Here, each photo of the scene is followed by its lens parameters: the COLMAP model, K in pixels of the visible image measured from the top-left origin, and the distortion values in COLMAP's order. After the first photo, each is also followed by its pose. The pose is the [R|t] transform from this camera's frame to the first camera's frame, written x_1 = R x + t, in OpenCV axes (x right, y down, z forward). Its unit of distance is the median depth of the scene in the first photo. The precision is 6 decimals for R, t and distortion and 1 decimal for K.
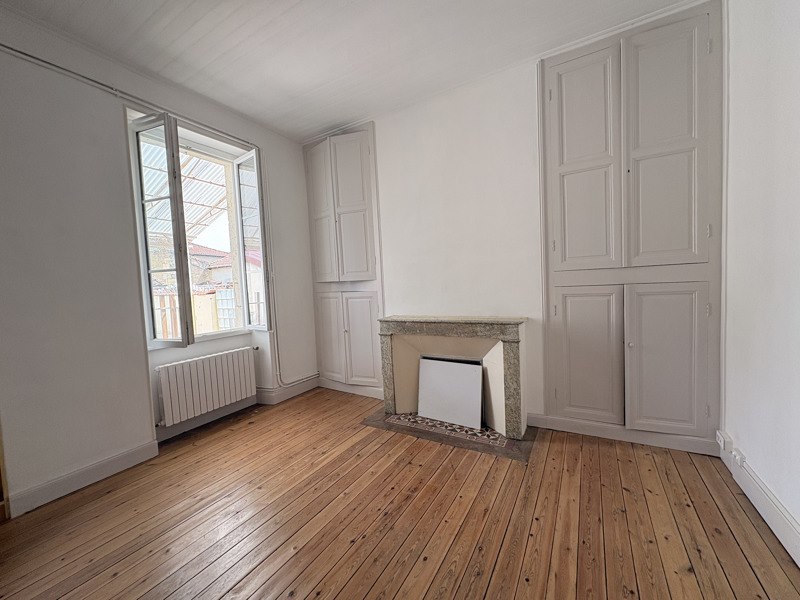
lens RADIAL K [[318.6, 0, 400.7], [0, 318.6, 301.1], [0, 0, 1]] dist [0.000941, 0.000197]
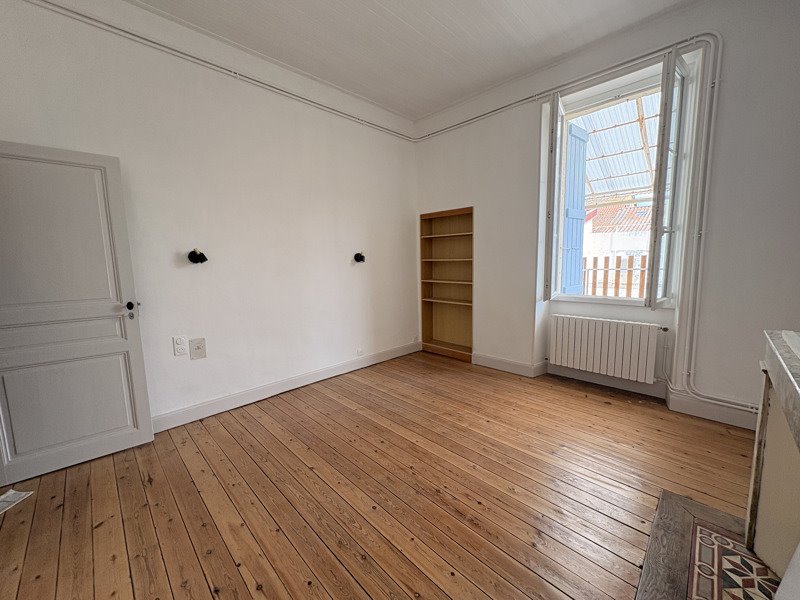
lens RADIAL K [[318.6, 0, 400.7], [0, 318.6, 298.1], [0, 0, 1]] dist [0.000941, 0.000197]
pose [[-0.251146, 0.172138, -0.952520, 0.530111], [-0.024692, 0.982600, 0.184085, -0.064673], [0.967634, 0.069752, -0.242525, 0.700663]]
